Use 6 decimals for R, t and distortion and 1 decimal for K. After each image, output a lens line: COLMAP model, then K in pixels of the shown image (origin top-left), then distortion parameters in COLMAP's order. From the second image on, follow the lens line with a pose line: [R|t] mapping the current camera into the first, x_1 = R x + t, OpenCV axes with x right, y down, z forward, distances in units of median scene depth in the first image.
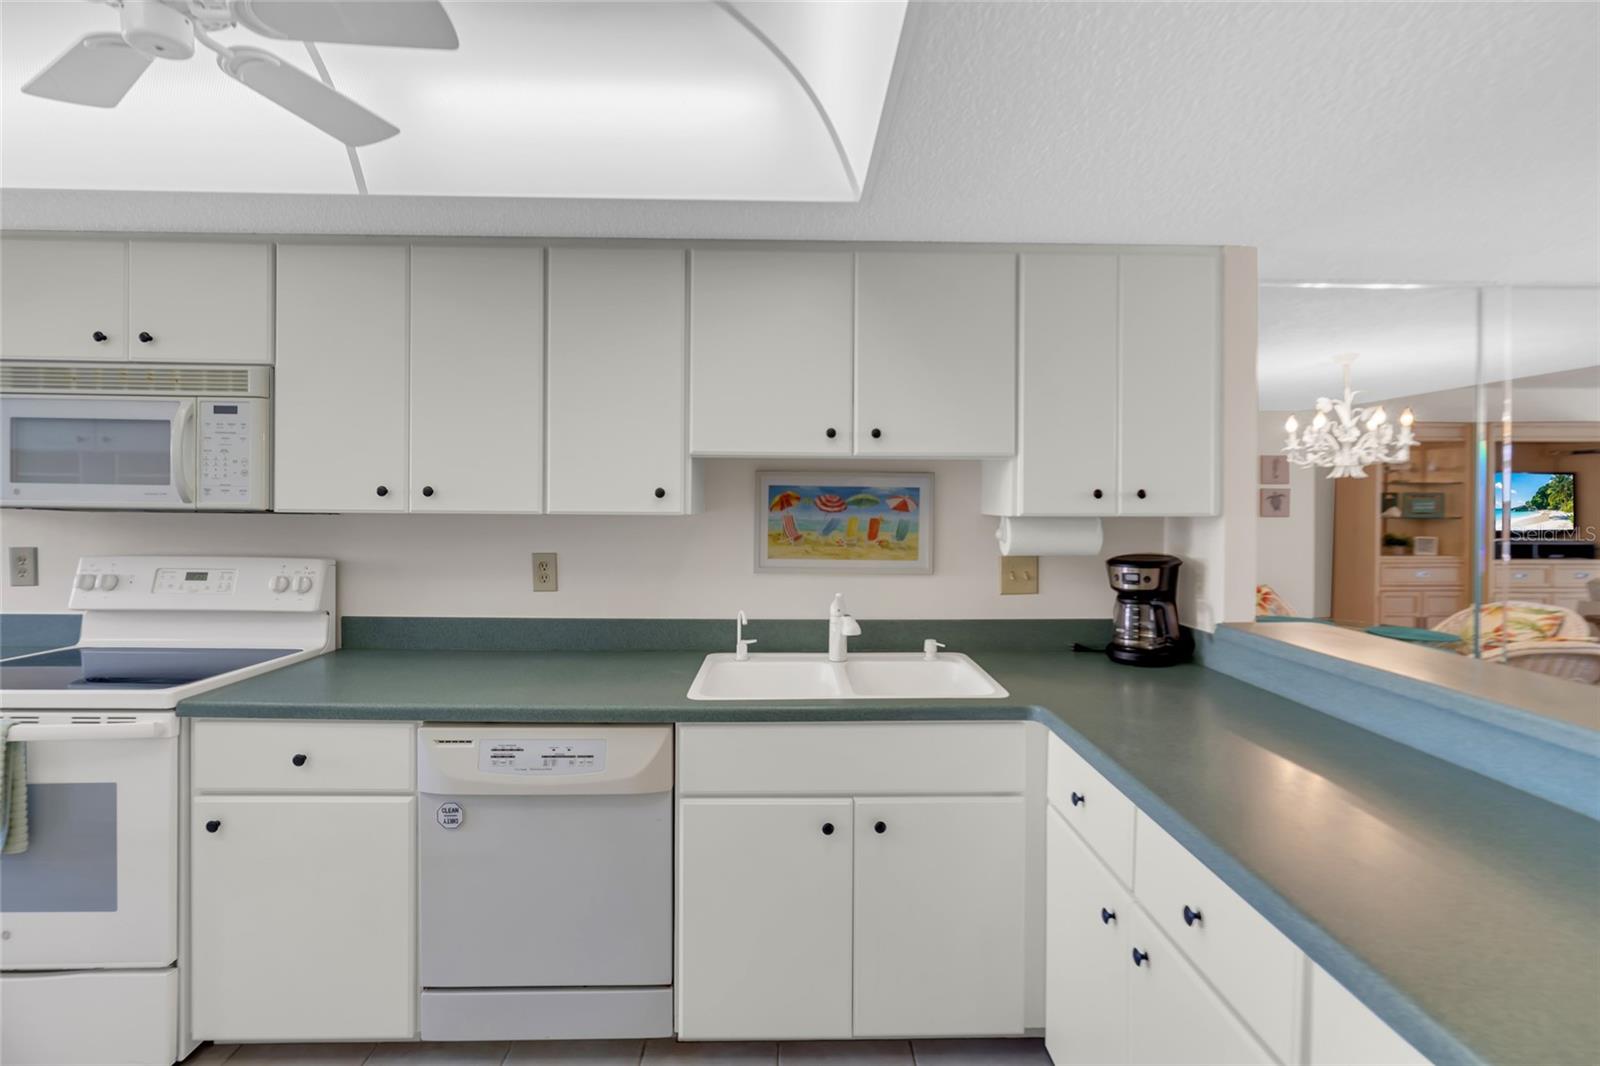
lens RADIAL K [[708.7, 0, 793.6], [0, 708.7, 503.4], [0, 0, 1]] dist [-0.000119, 0.000102]
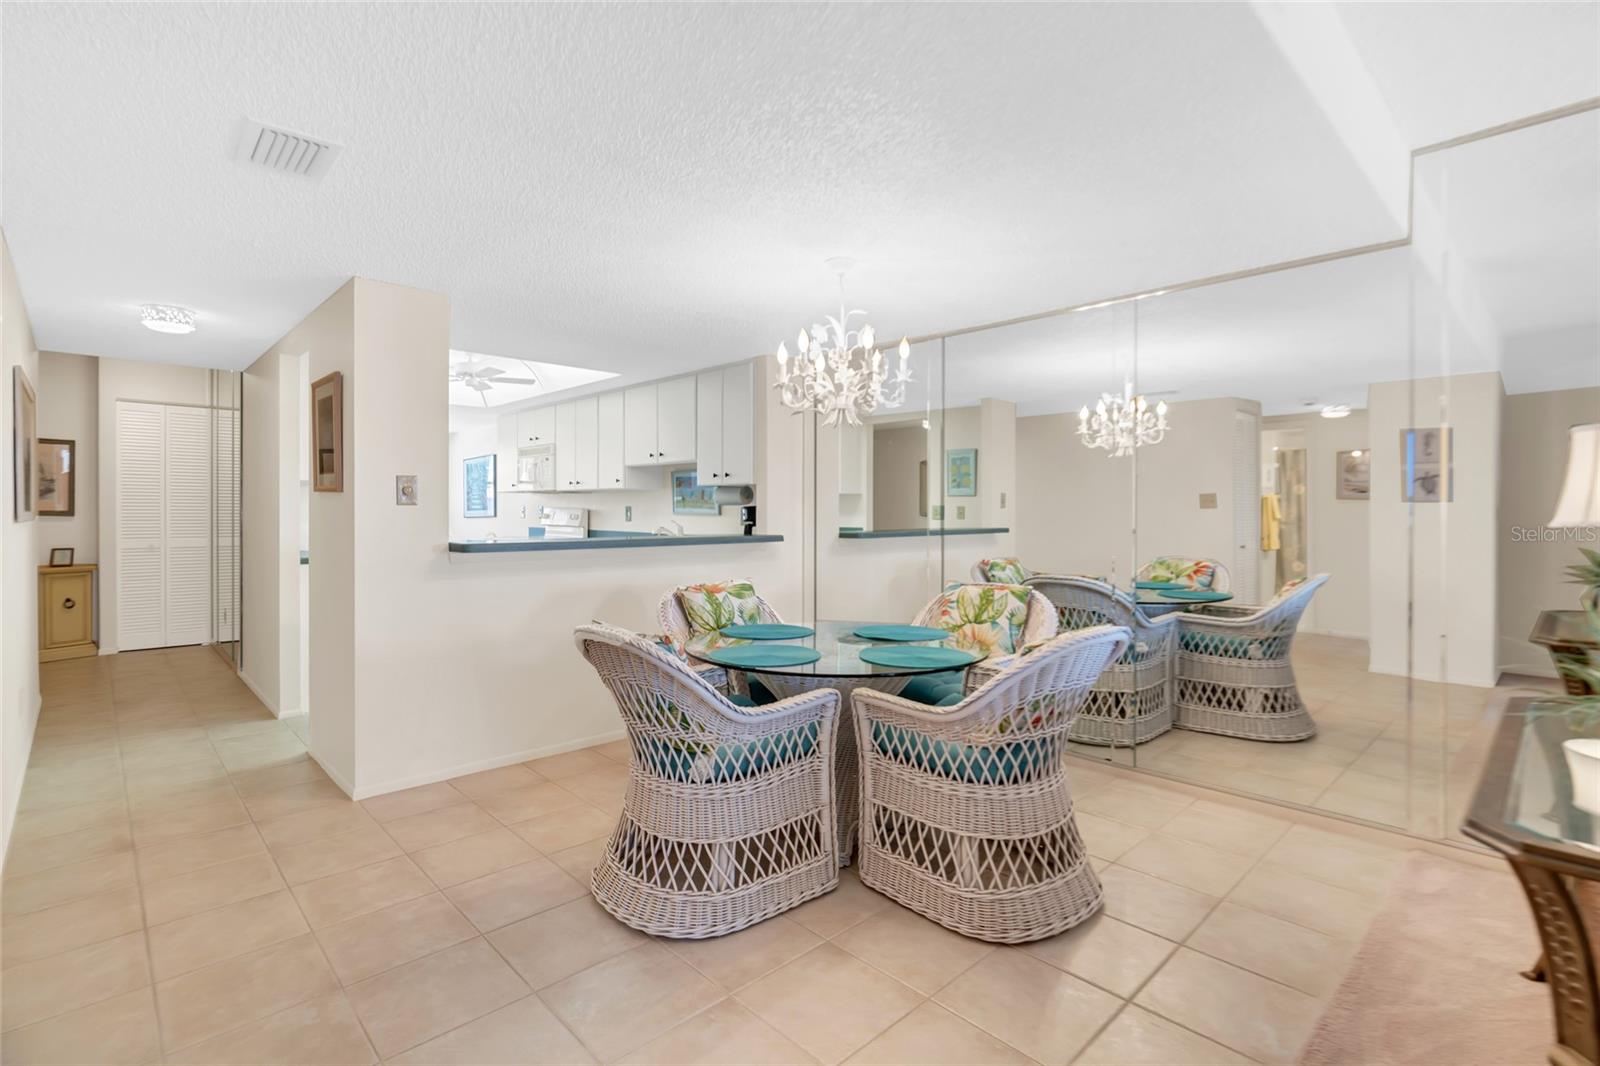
lens RADIAL K [[750.7, 0, 795.1], [0, 750.7, 519.3], [0, 0, 1]] dist [-0.005900, 0.000087]
pose [[0.672425, 0.007050, -0.740131, 2.081828], [-0.006583, 0.999972, 0.003545, 0.103489], [0.740136, 0.002488, 0.672453, -0.388122]]
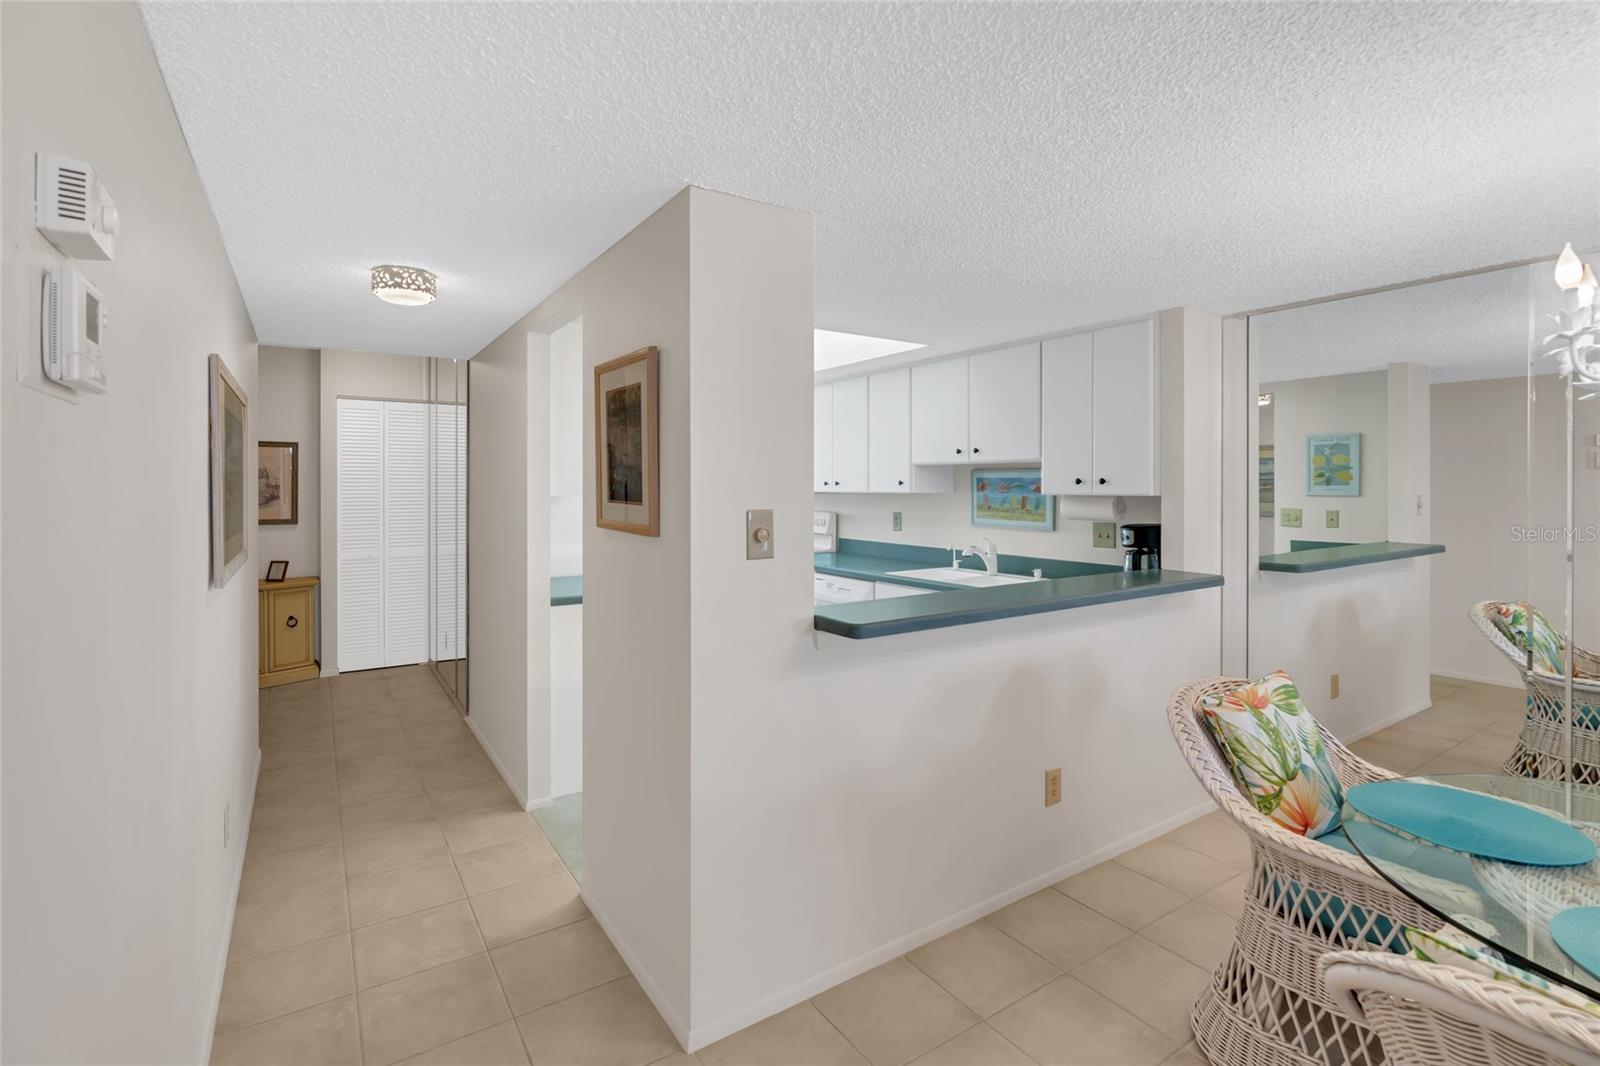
lens RADIAL K [[739.6, 0, 790.3], [0, 739.6, 490.2], [0, 0, 1]] dist [-0.019282, 0.009022]
pose [[0.528093, -0.001381, -0.849185, 1.312181], [-0.002116, 0.999993, -0.002942, 0.012772], [0.849184, 0.003351, 0.528087, -0.399640]]
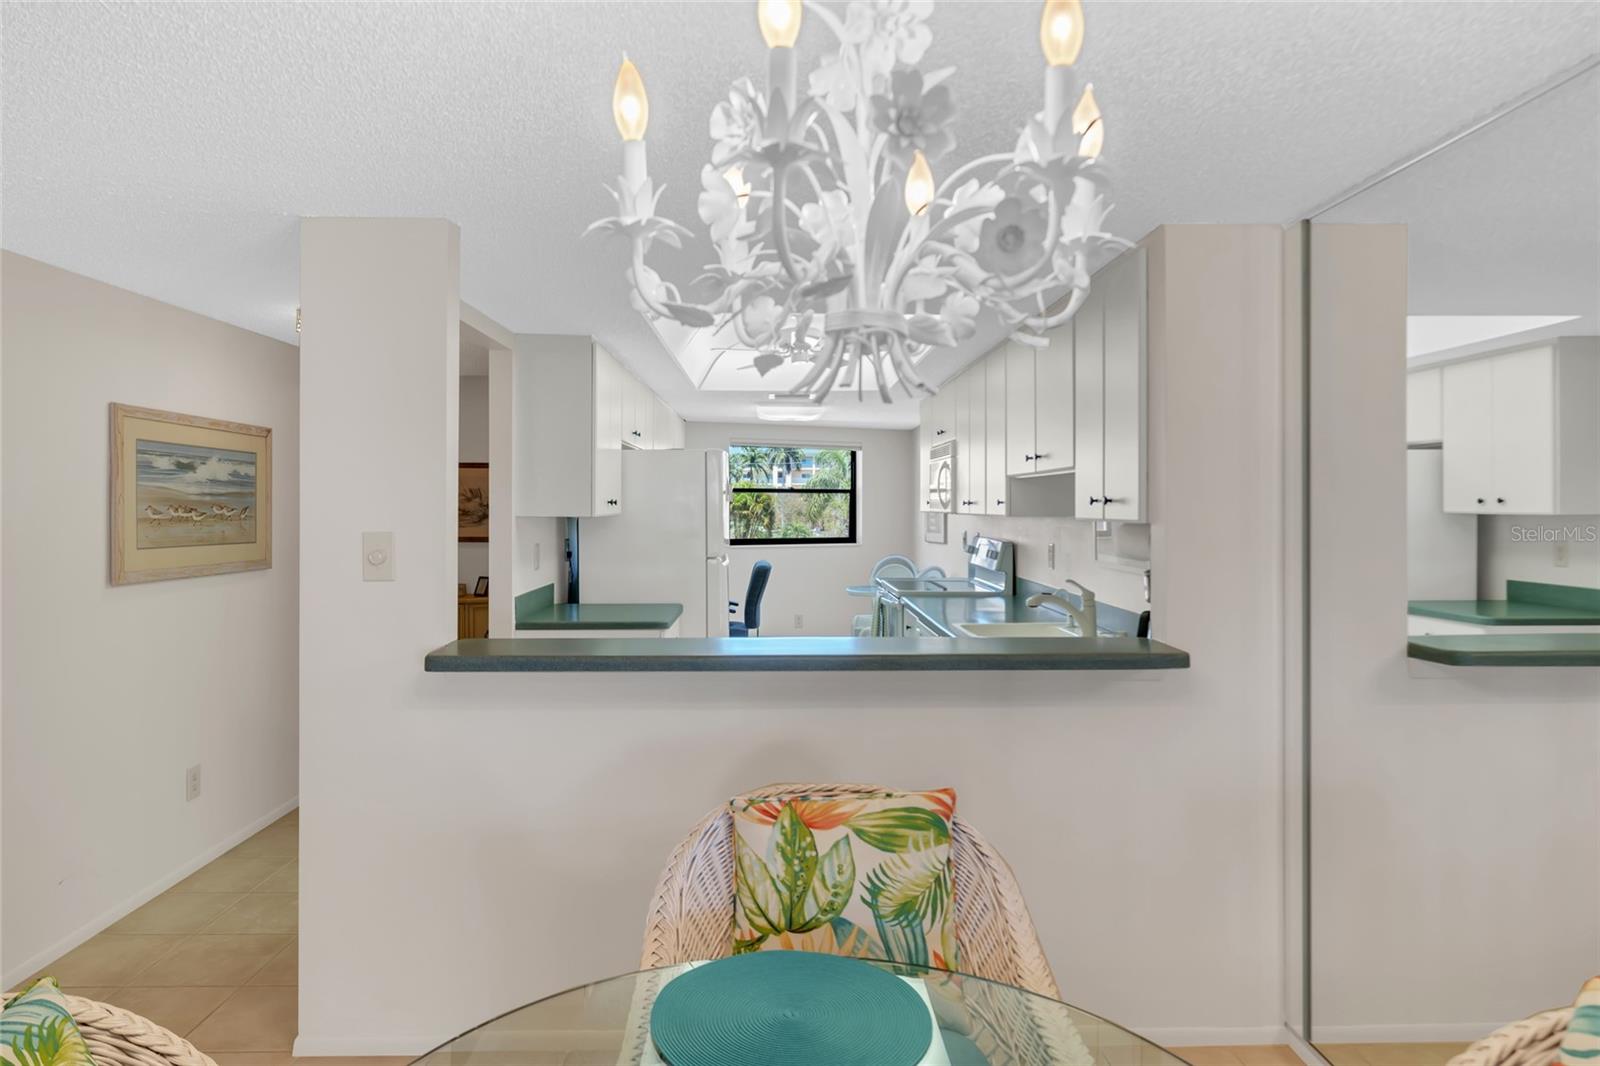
lens RADIAL K [[960.6, 0, 790.0], [0, 960.6, 510.6], [0, 0, 1]] dist [-0.005071, -0.000140]
pose [[-0.005099, 0.000367, -0.999987, 1.642946], [-0.007977, 0.999968, 0.000408, 0.005124], [0.999955, 0.007979, -0.005095, 0.465176]]
